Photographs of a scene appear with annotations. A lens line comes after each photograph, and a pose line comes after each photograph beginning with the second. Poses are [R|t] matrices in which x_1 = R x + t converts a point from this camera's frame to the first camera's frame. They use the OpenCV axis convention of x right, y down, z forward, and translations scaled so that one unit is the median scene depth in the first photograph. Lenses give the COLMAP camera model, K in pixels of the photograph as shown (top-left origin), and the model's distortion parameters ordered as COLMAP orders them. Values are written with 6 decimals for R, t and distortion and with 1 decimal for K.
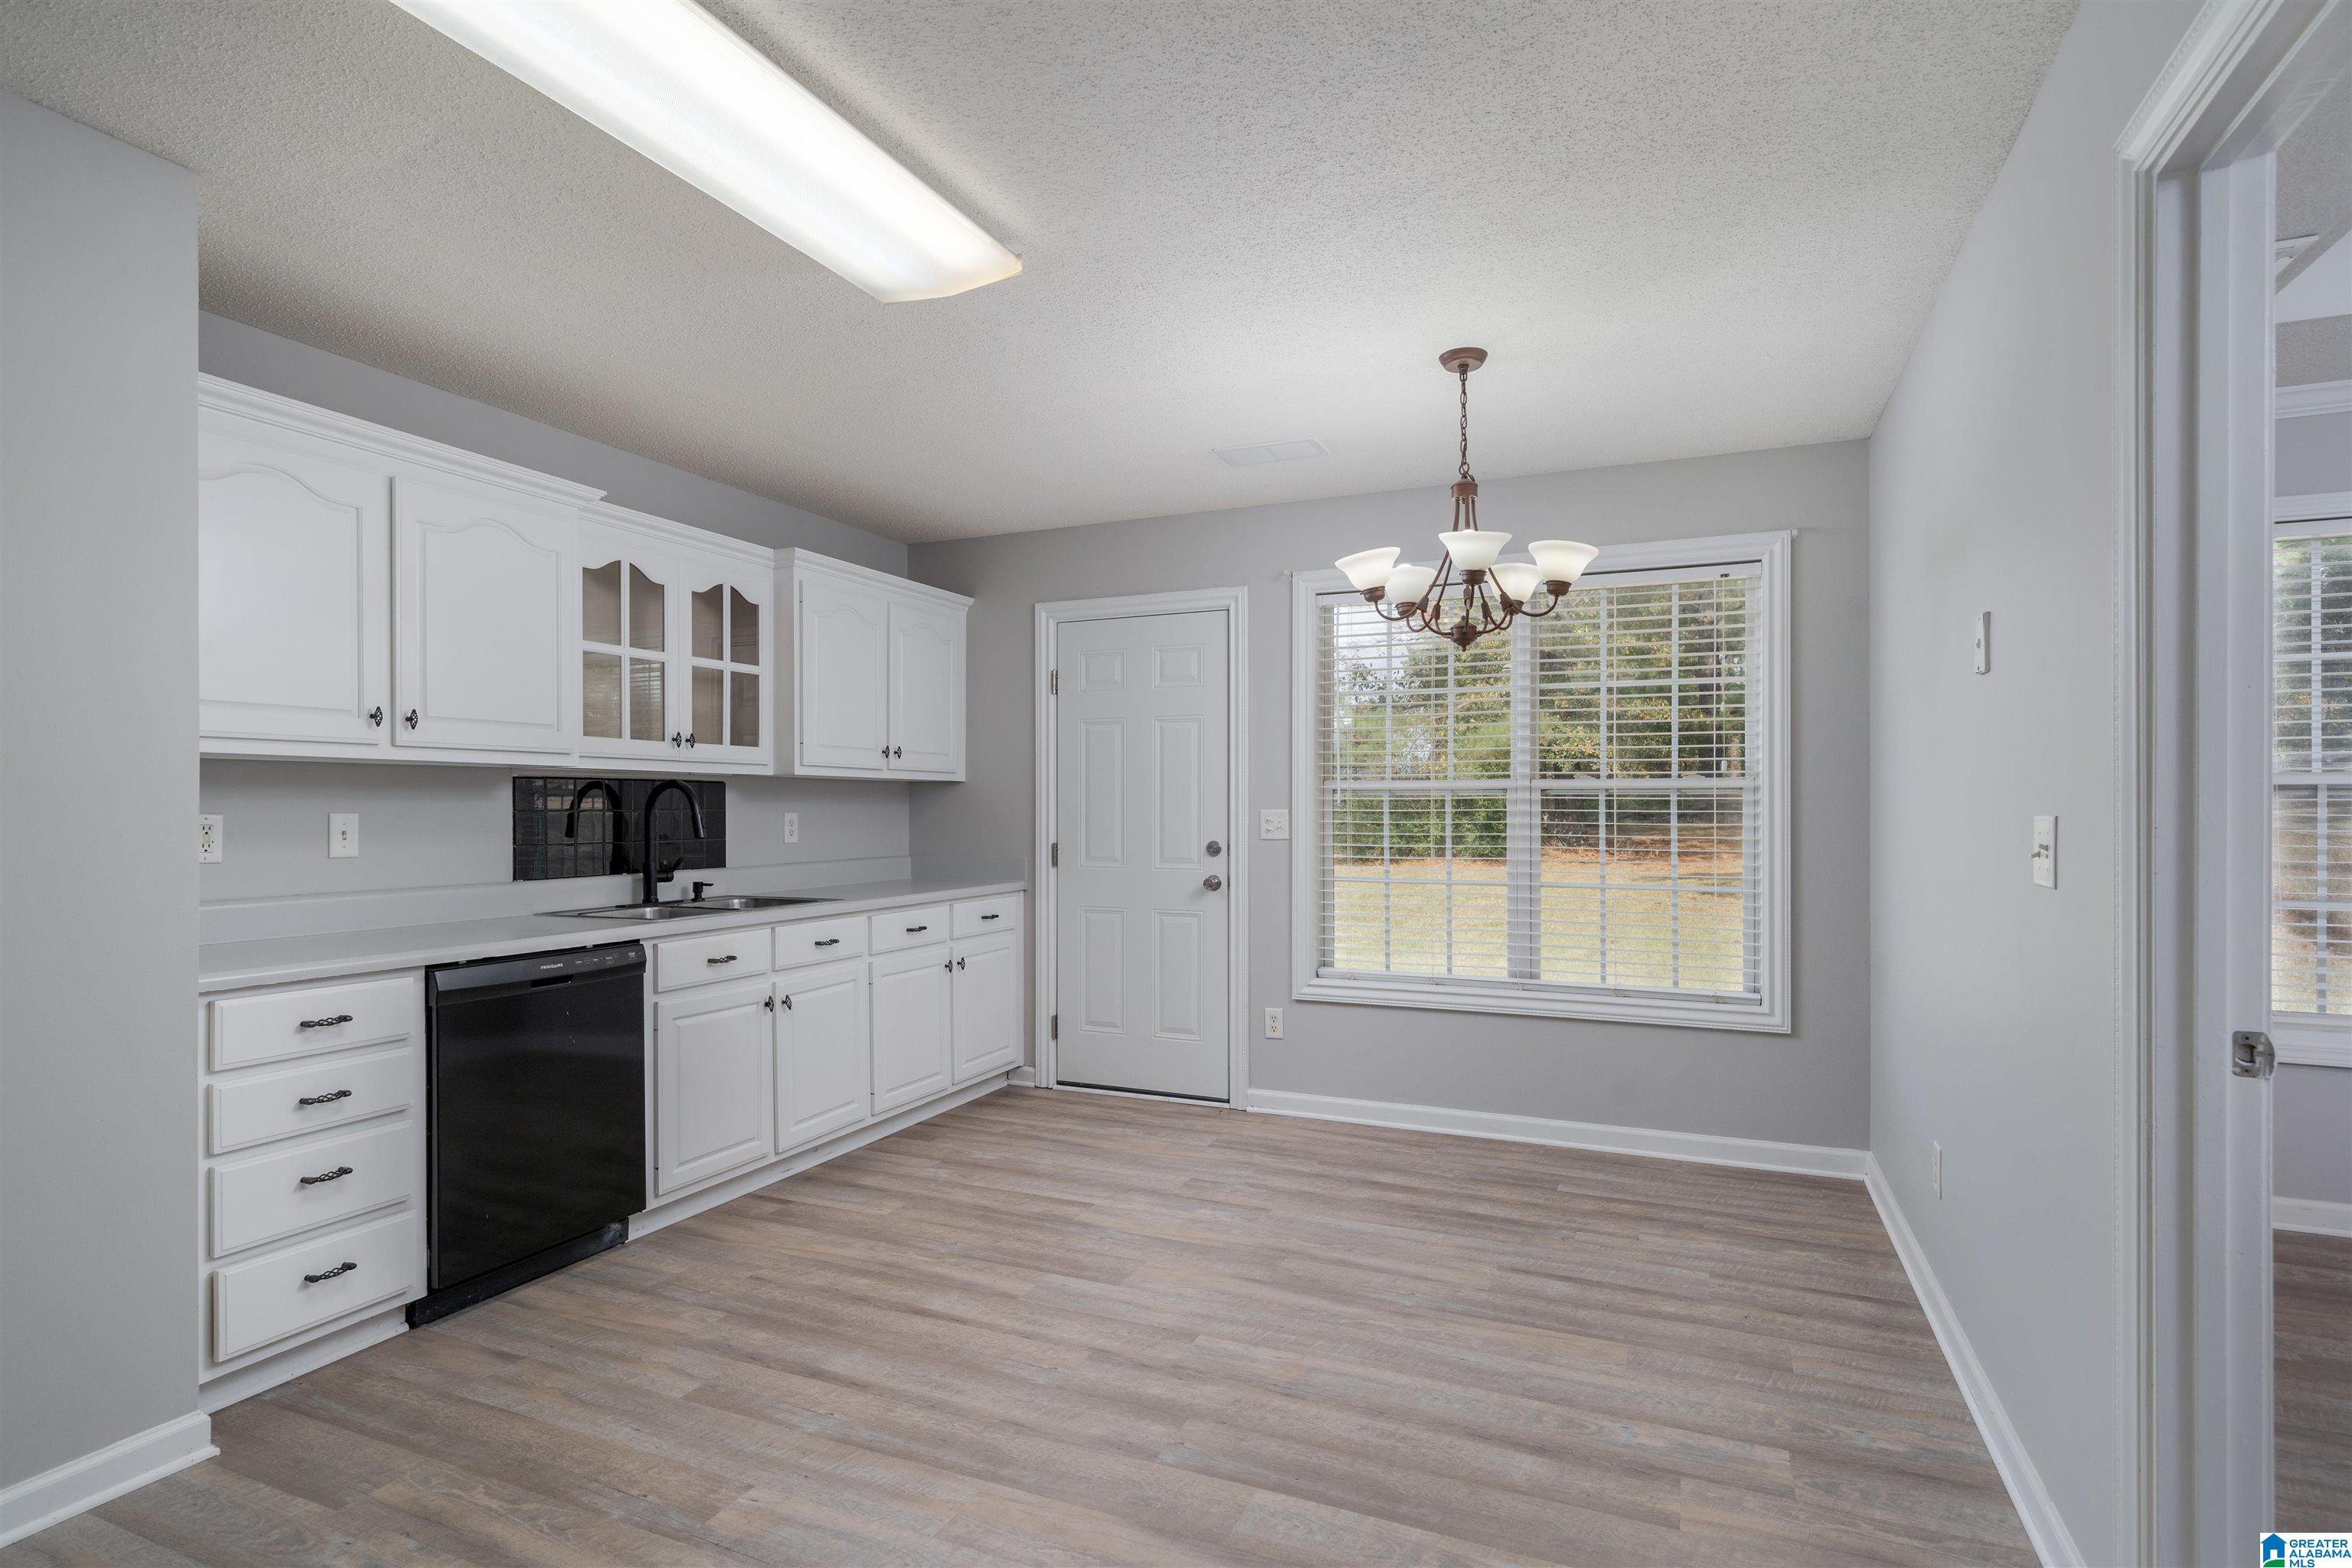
lens RADIAL K [[1173.1, 0, 1166.0], [0, 1173.1, 803.1], [0, 0, 1]] dist [0.003033, 0.000607]
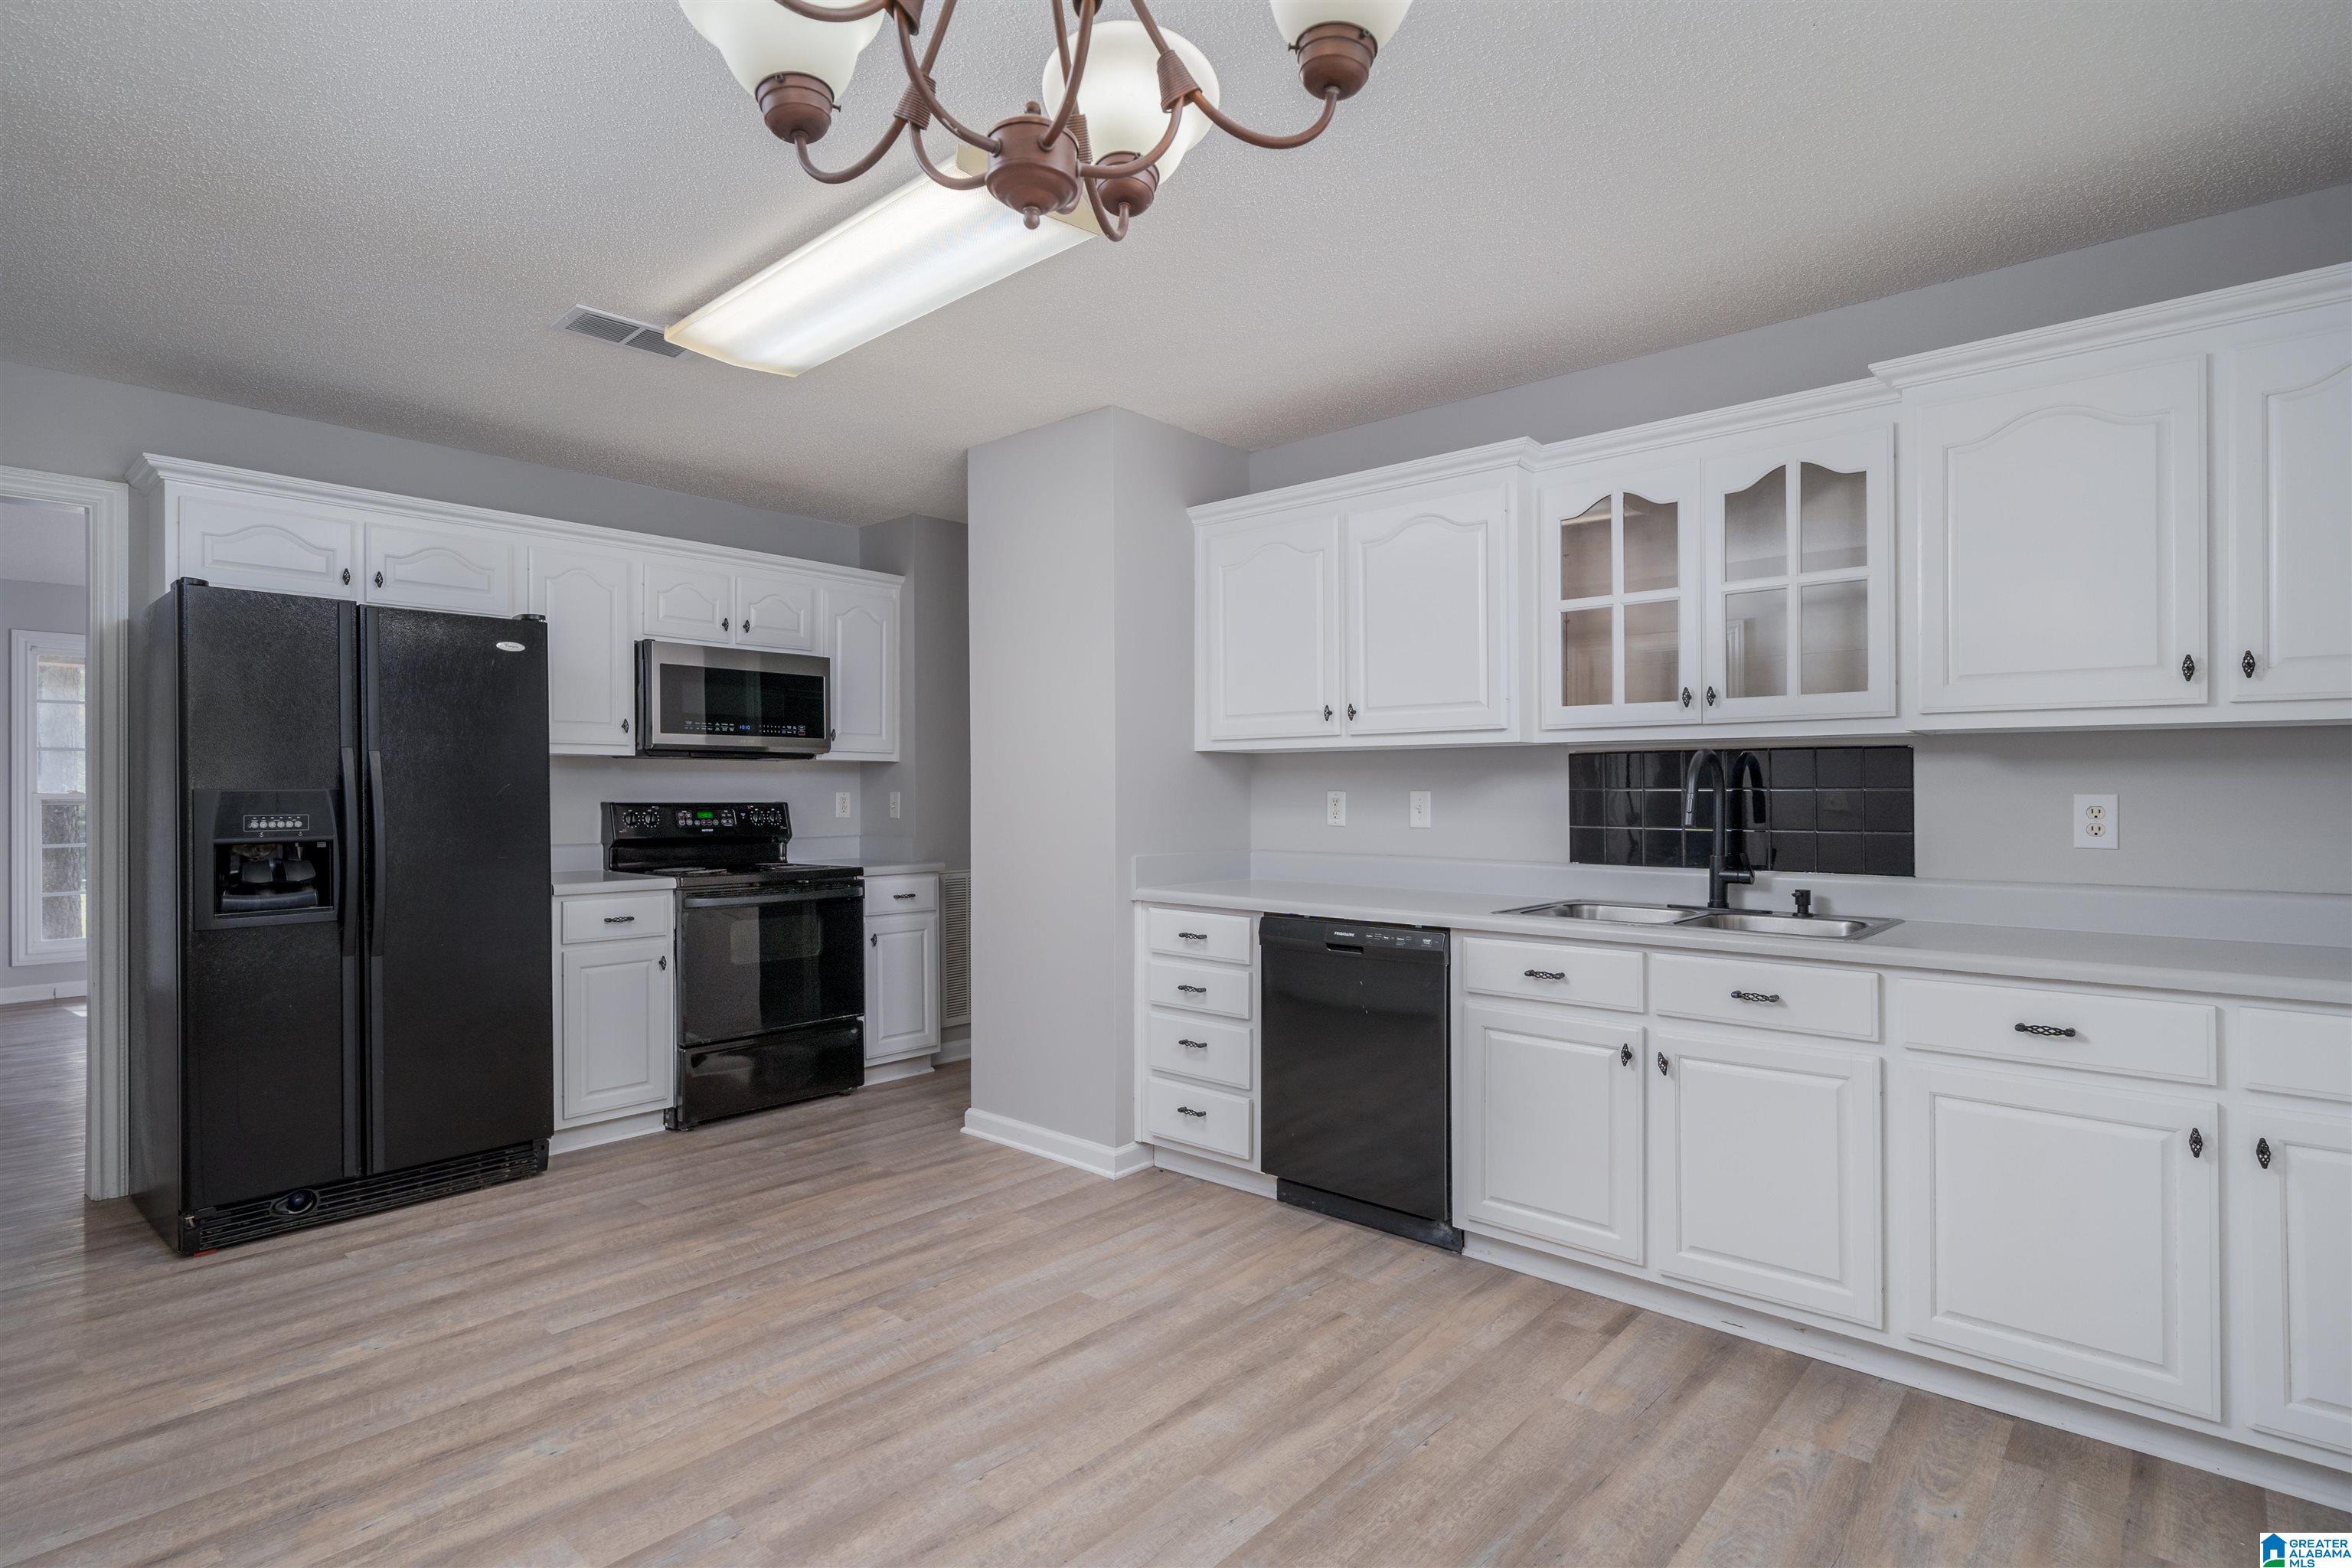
lens RADIAL K [[1184.1, 0, 1176.0], [0, 1184.1, 784.0], [0, 0, 1]] dist [0.003182, 0.000005]
pose [[-0.310505, -0.000984, -0.950571, 0.451678], [0.007617, 0.999965, -0.003523, 0.003423], [0.950541, -0.008334, -0.310487, 0.972433]]
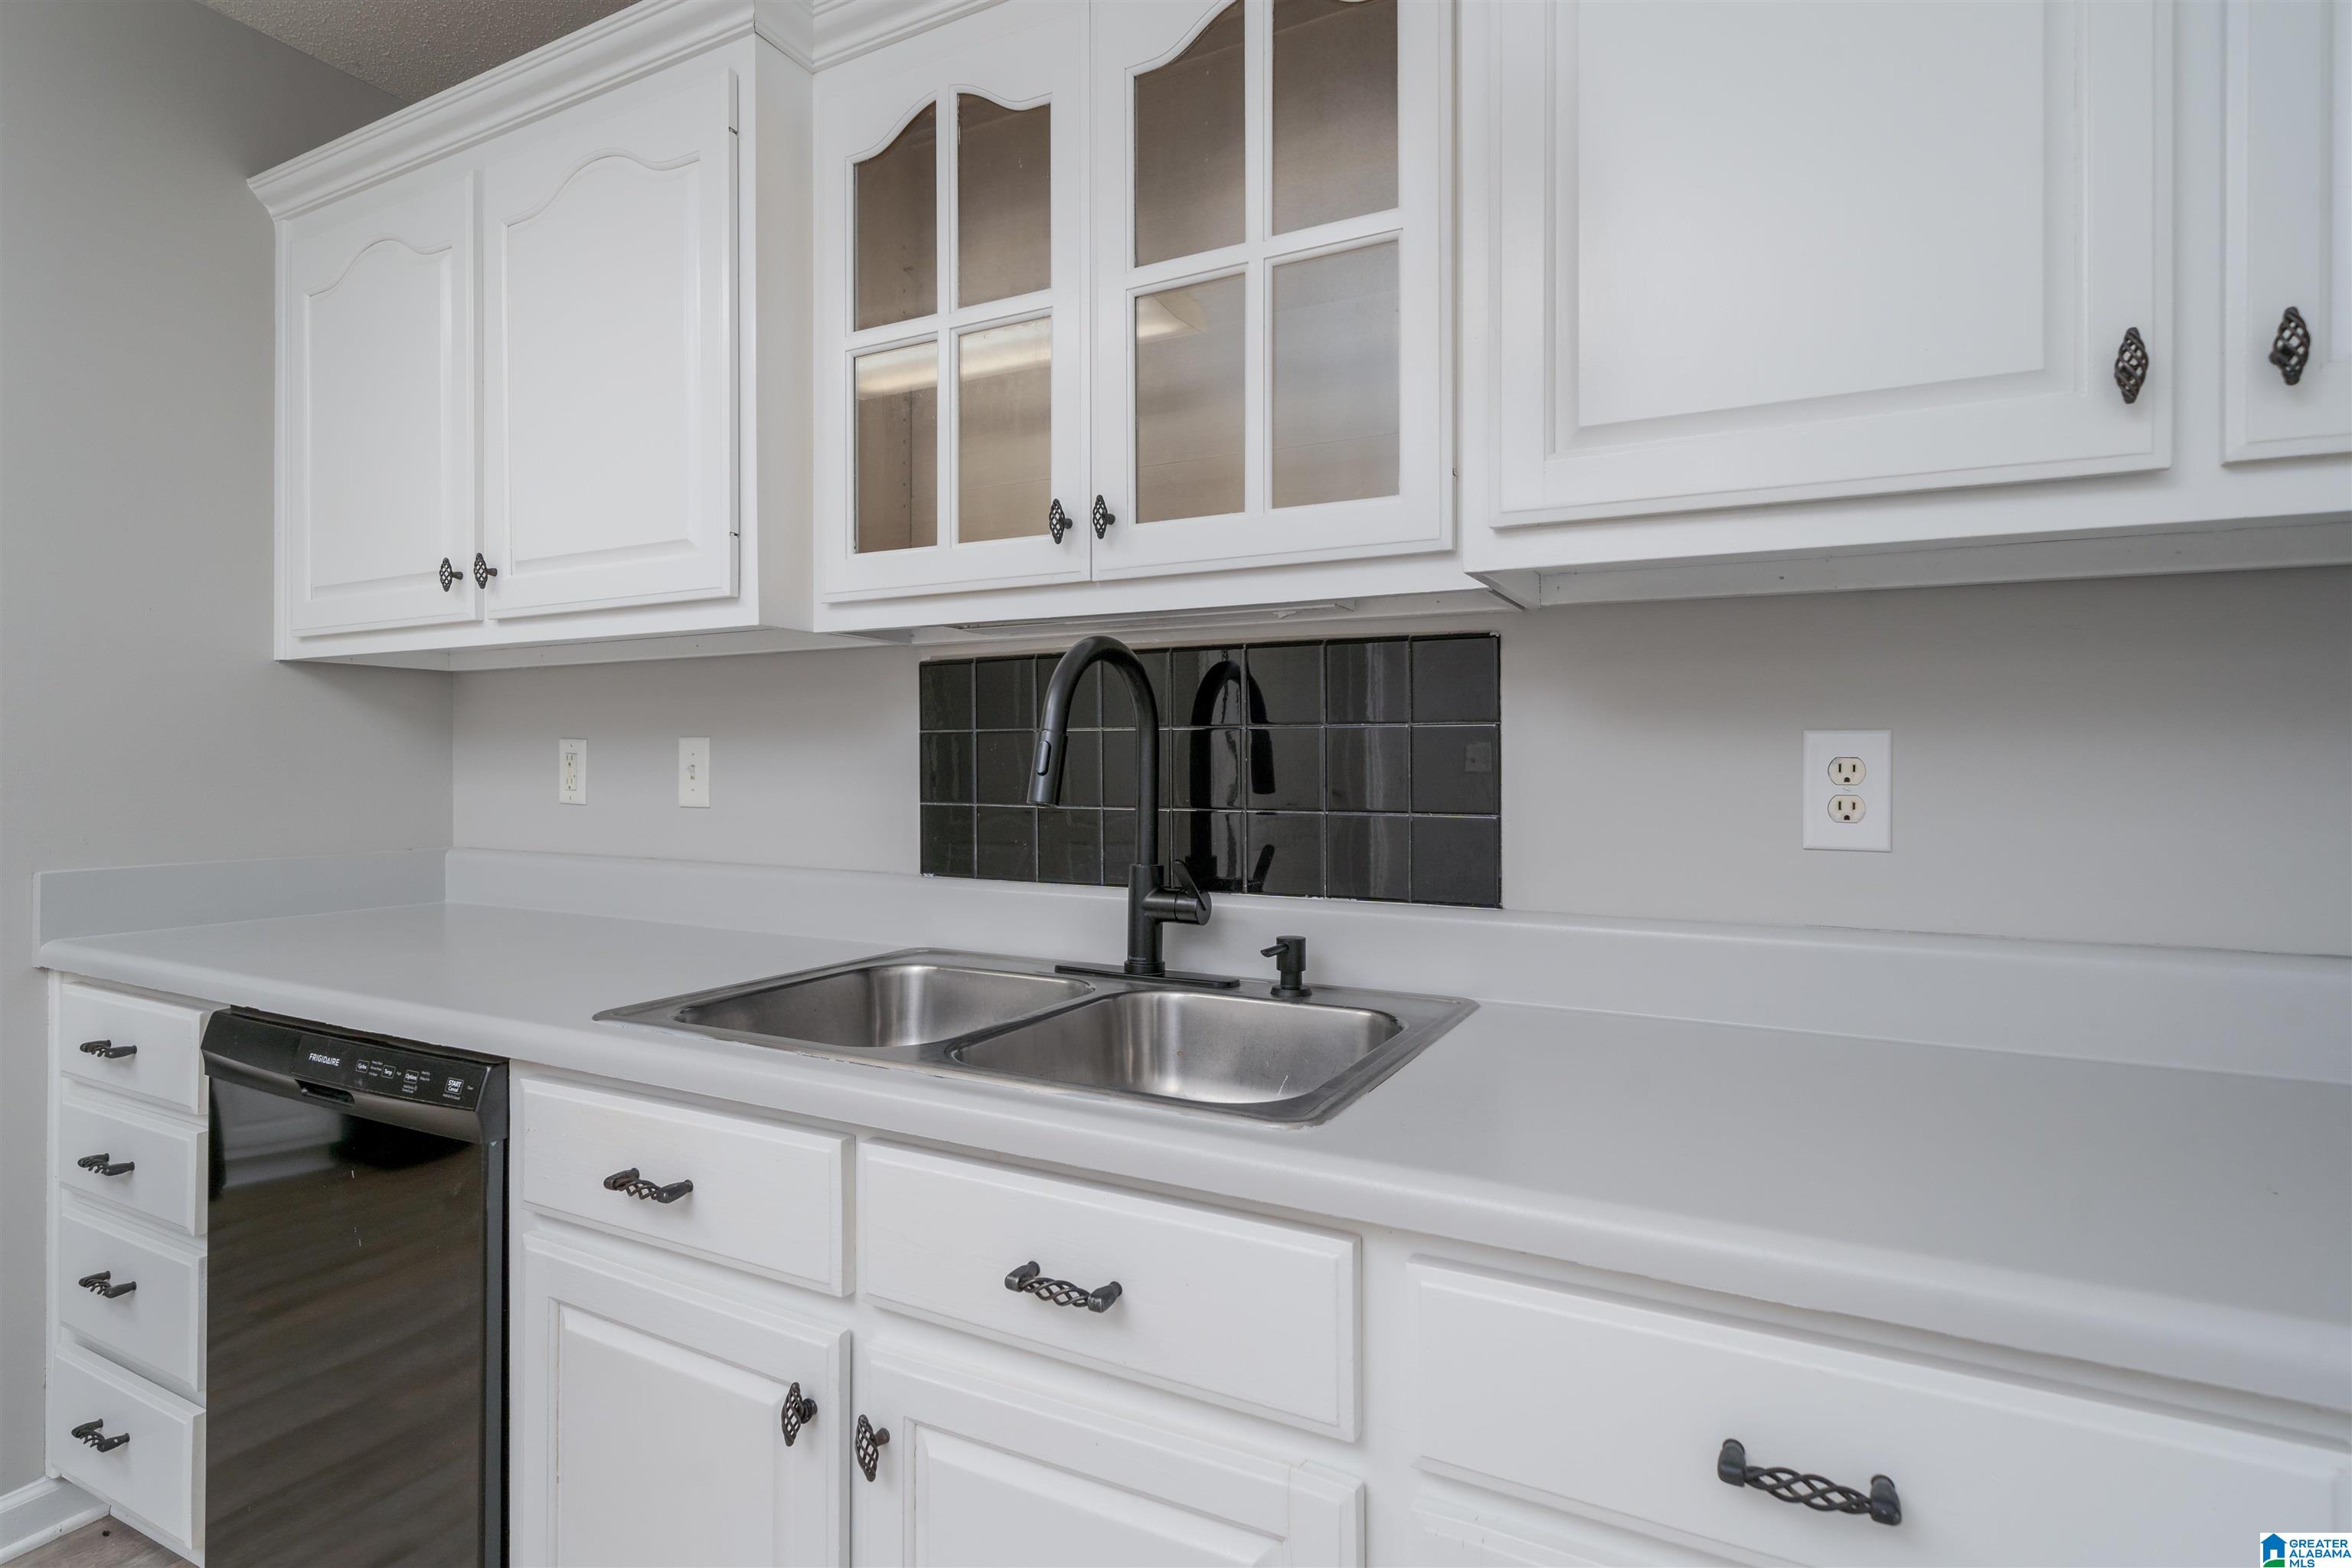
lens RADIAL K [[1197.4, 0, 1179.0], [0, 1197.4, 760.7], [0, 0, 1]] dist [0.002623, 0.000750]
pose [[-0.081508, 0.006630, -0.996651, -0.063385], [0.006548, 0.999960, 0.006116, 0.016487], [0.996651, -0.006027, -0.081548, 1.122742]]
